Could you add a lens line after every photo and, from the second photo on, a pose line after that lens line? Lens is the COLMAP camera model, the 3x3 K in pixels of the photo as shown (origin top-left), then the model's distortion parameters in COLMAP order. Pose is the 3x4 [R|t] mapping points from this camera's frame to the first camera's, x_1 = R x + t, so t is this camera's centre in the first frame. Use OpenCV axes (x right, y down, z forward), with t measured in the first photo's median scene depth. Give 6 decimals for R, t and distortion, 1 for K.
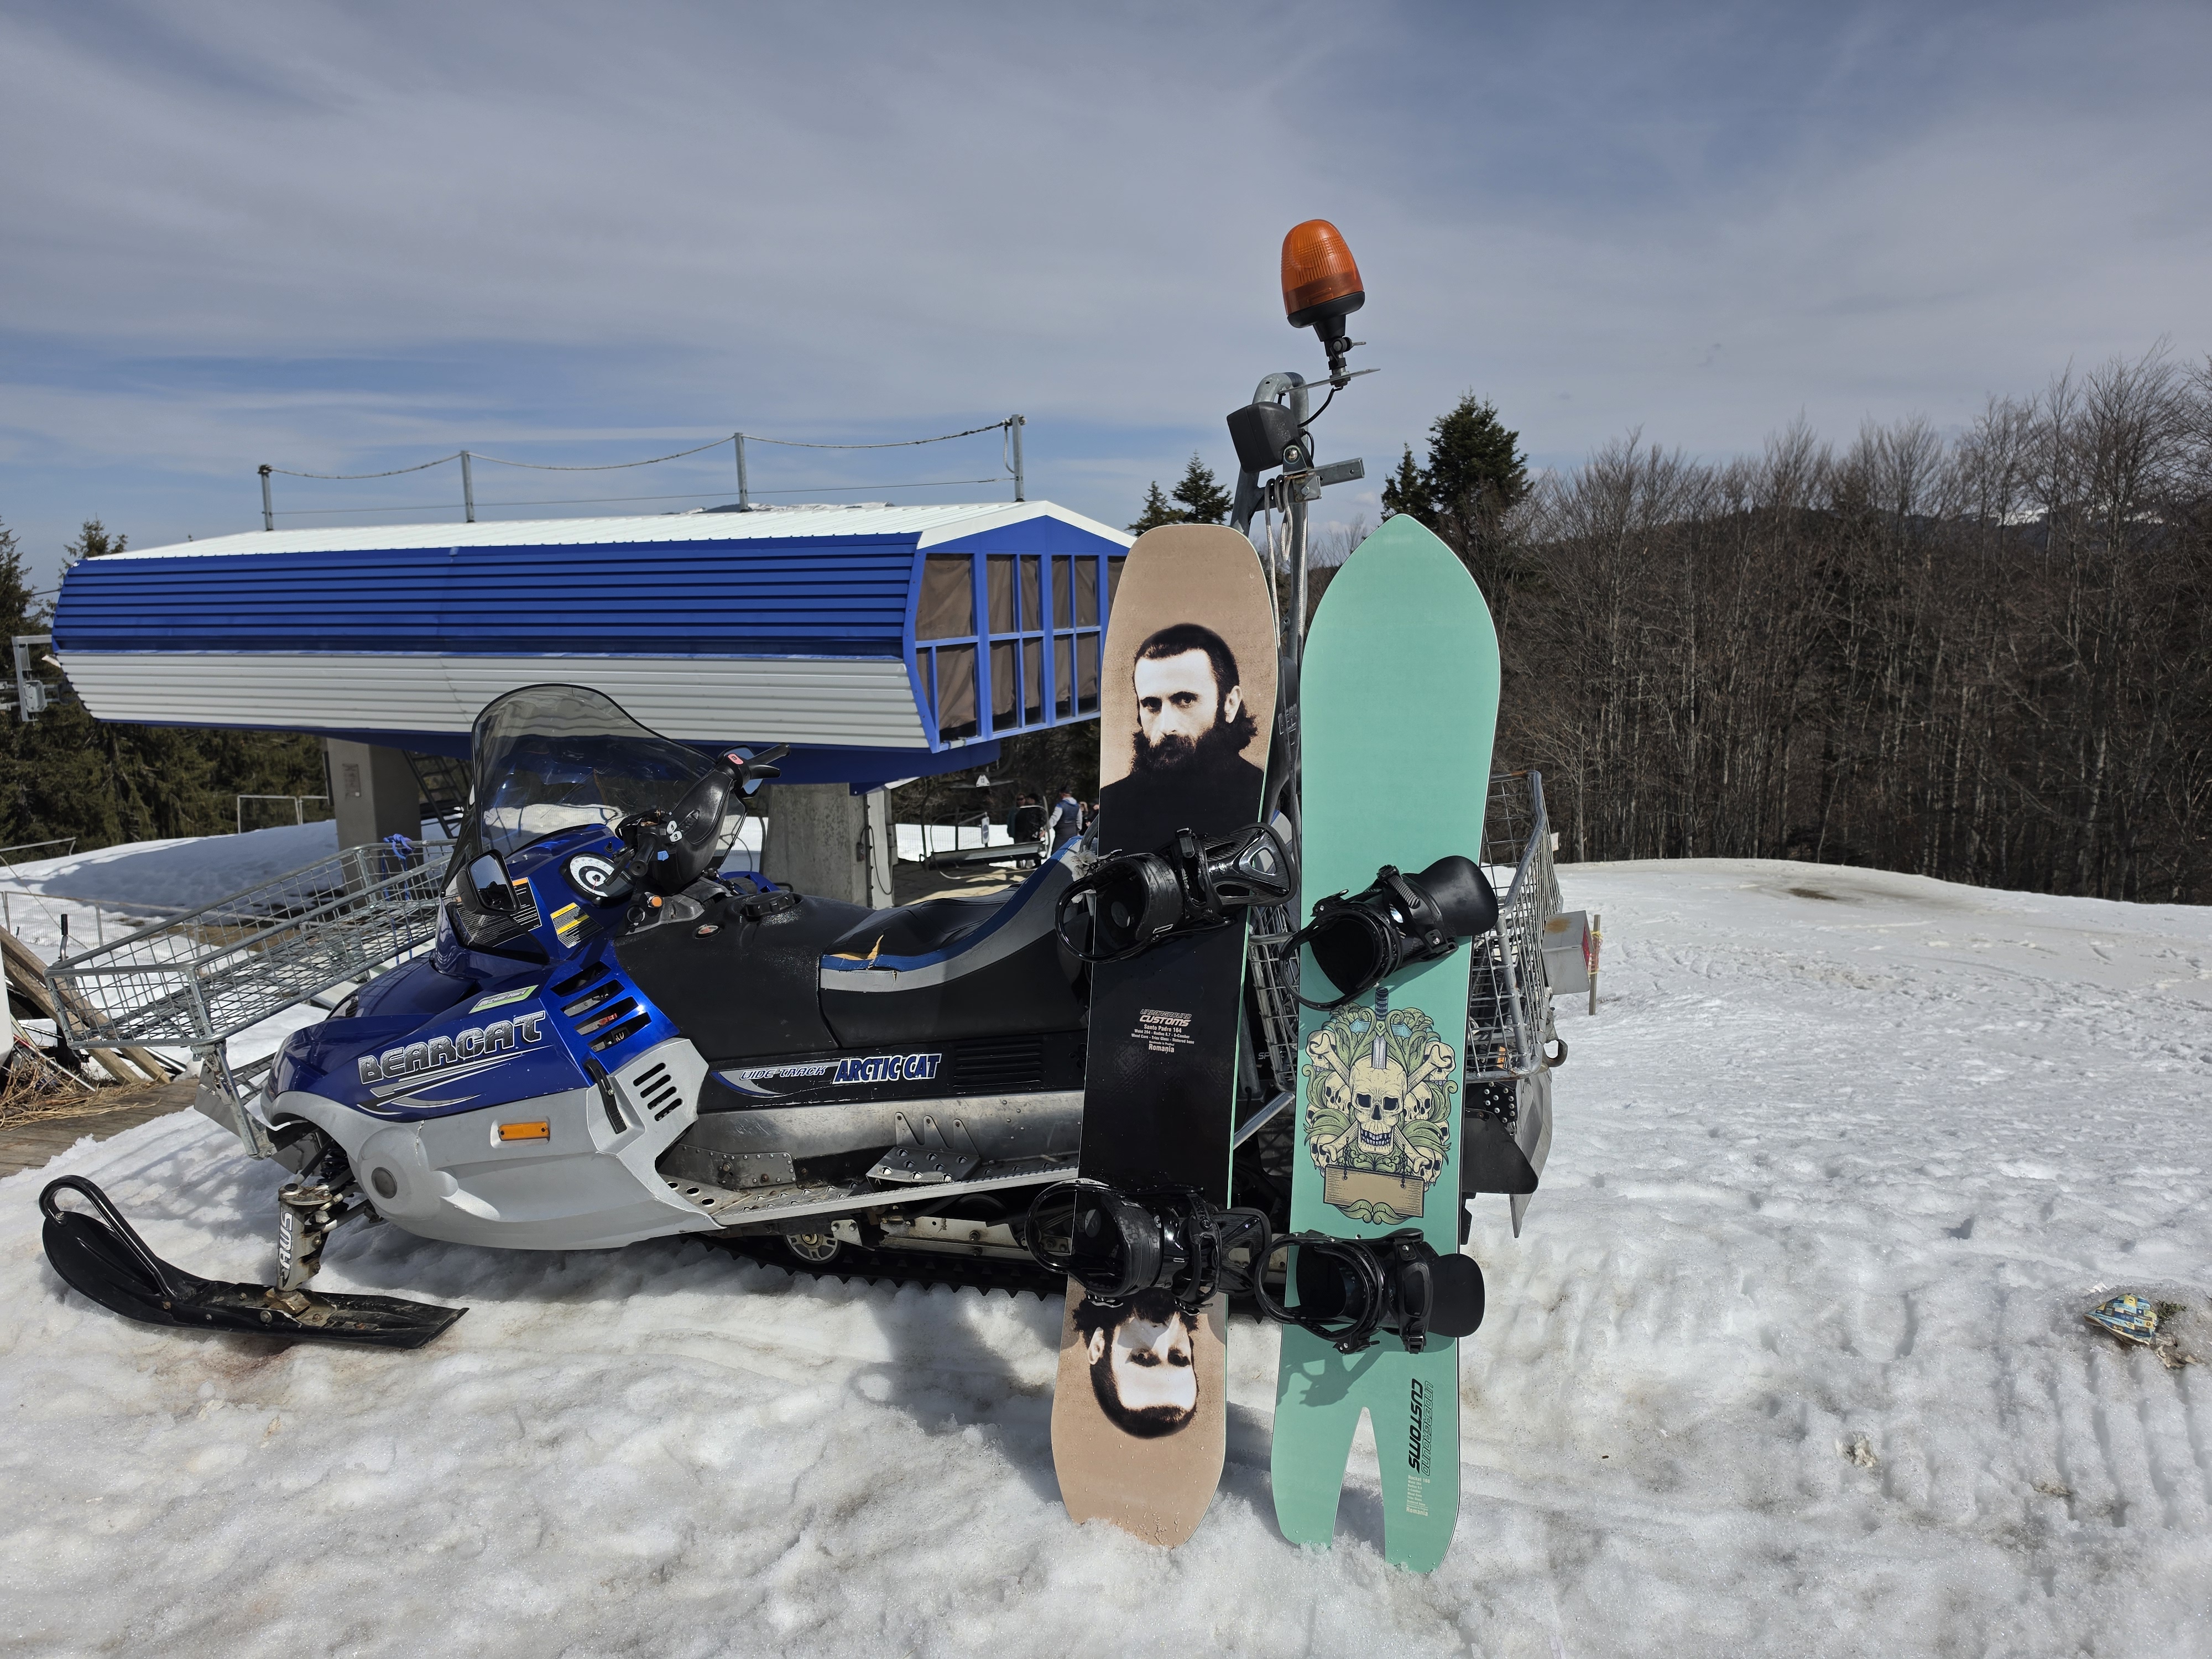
lens RADIAL K [[1505.6, 0, 1081.1], [0, 1505.6, 803.2], [0, 0, 1]] dist [0.124674, -0.190956]
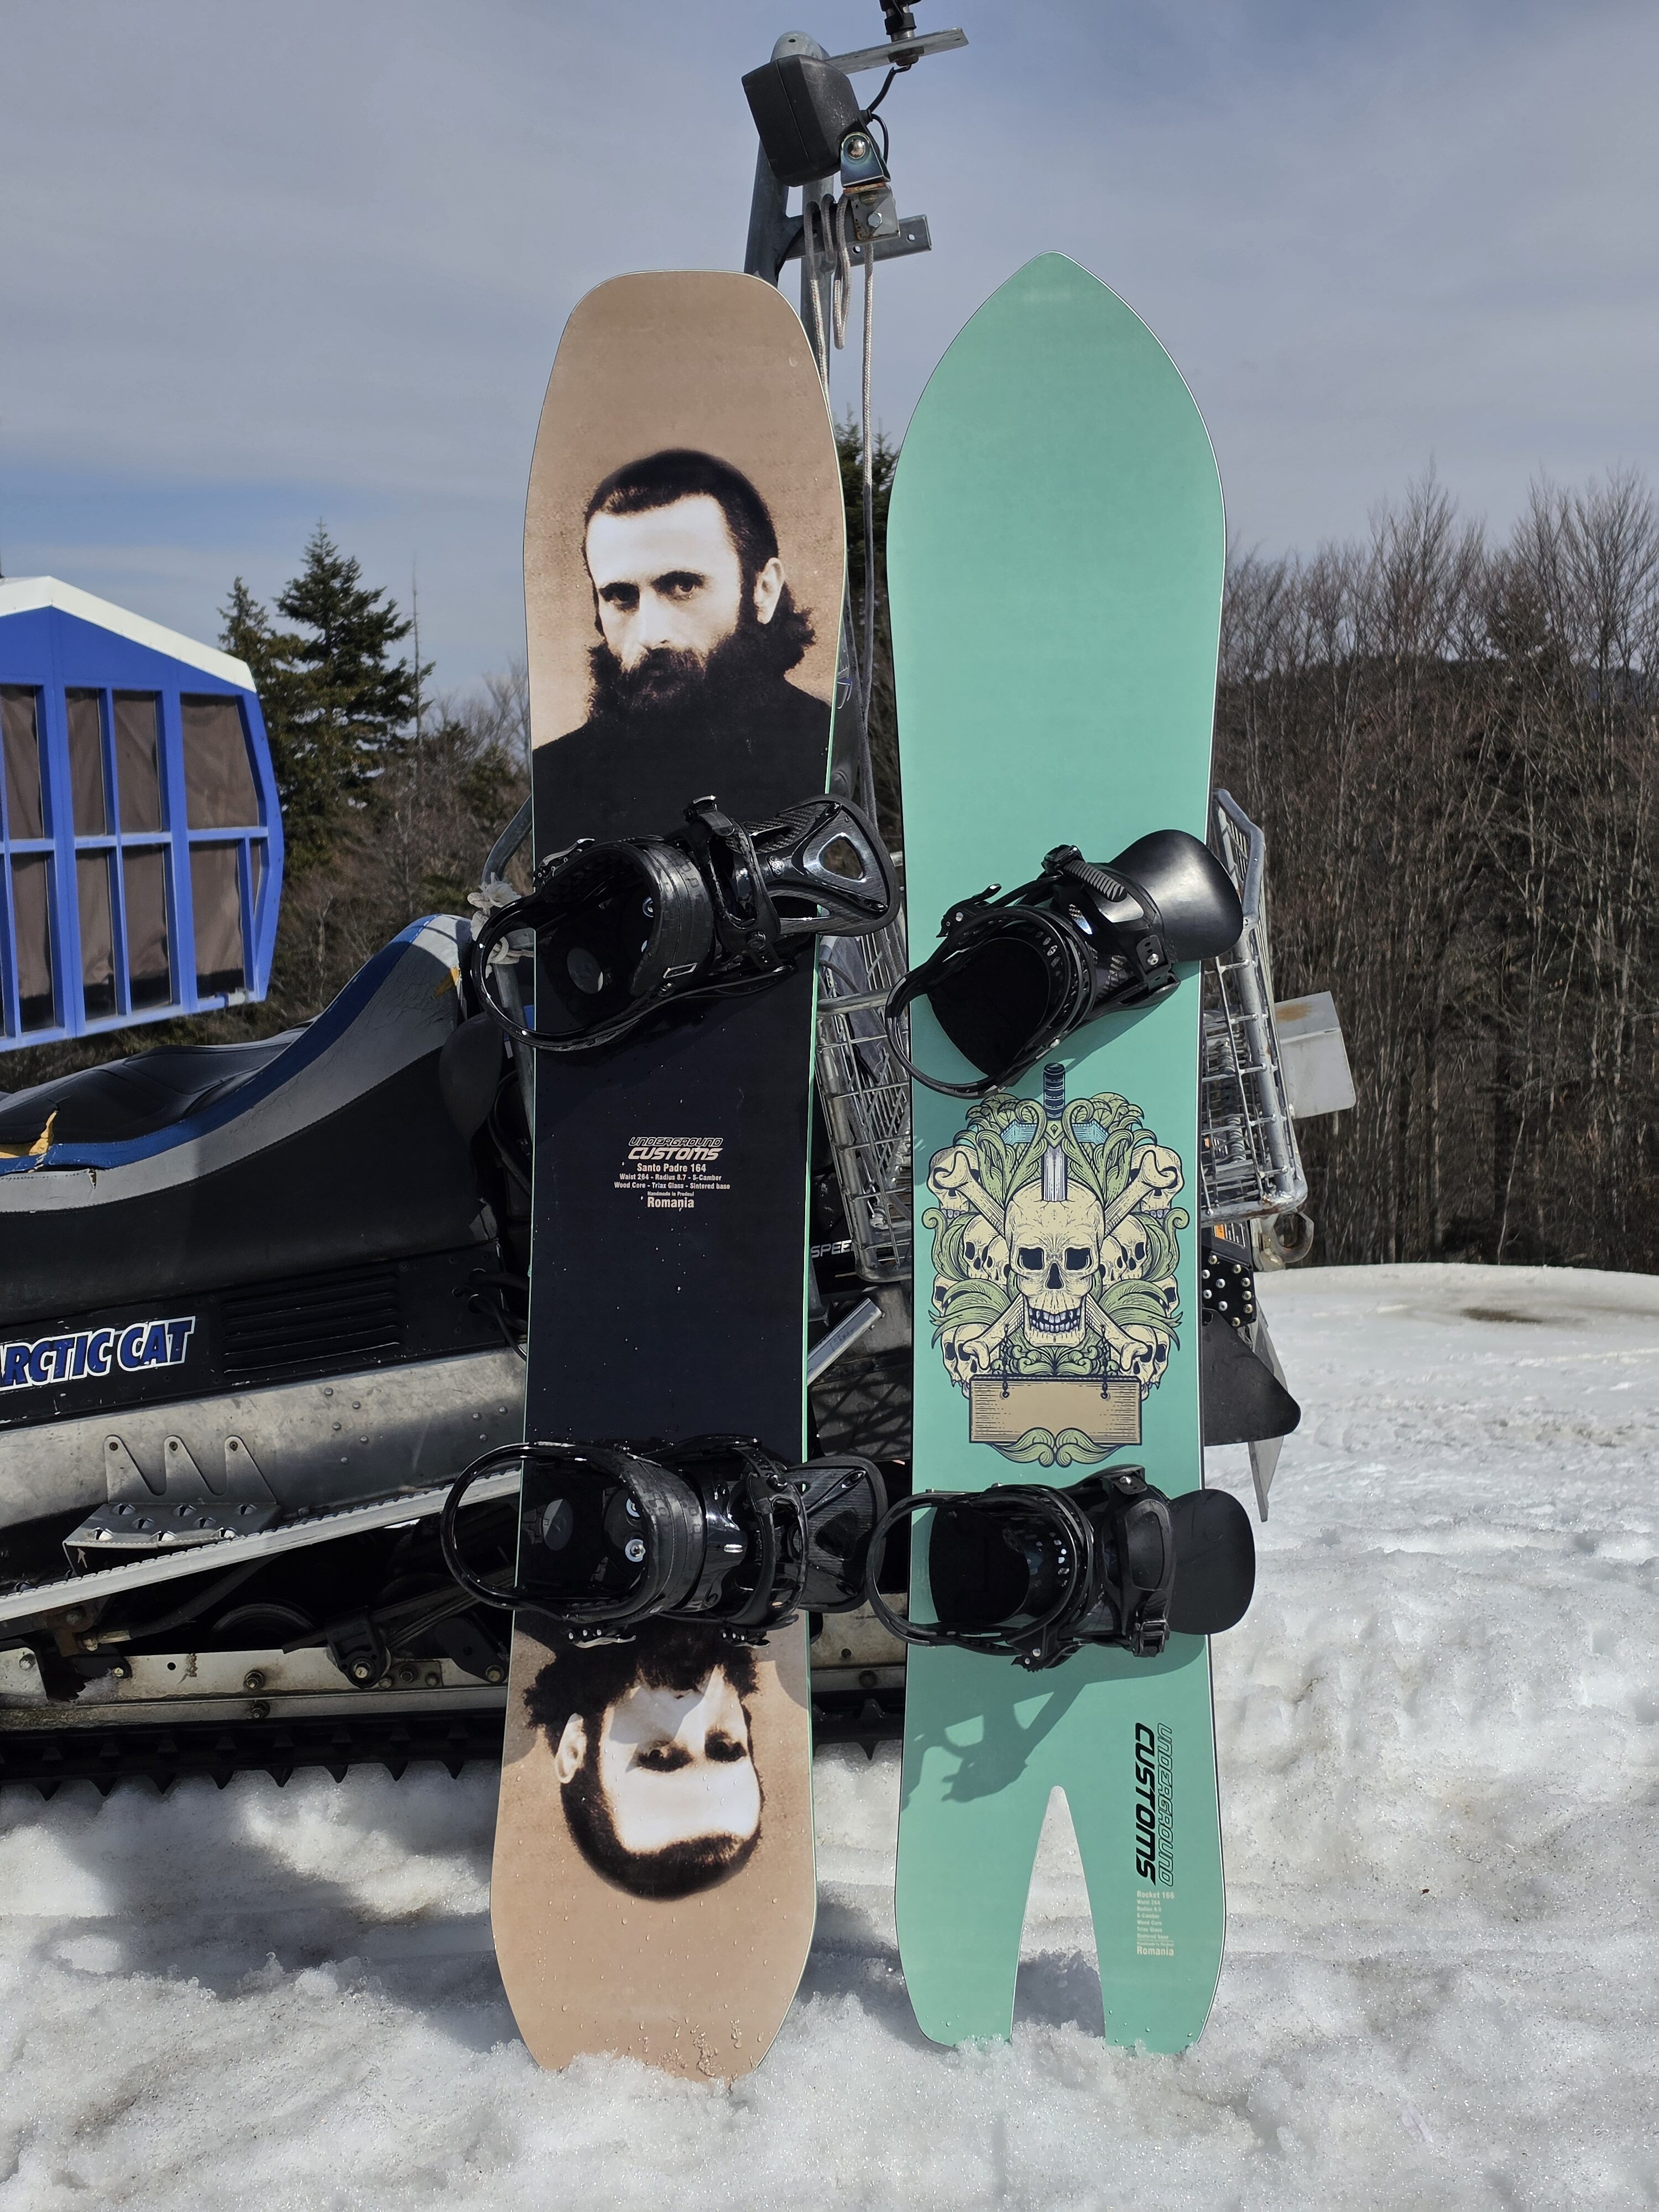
lens RADIAL K [[3027.9, 0, 829.5], [0, 3027.9, 1106.0], [0, 0, 1]] dist [0.187353, -0.436599]
pose [[0.970293, -0.030138, 0.240046, -0.155608], [0.041711, 0.998192, -0.043275, 0.175535], [-0.238308, 0.052002, 0.969796, -0.098647]]
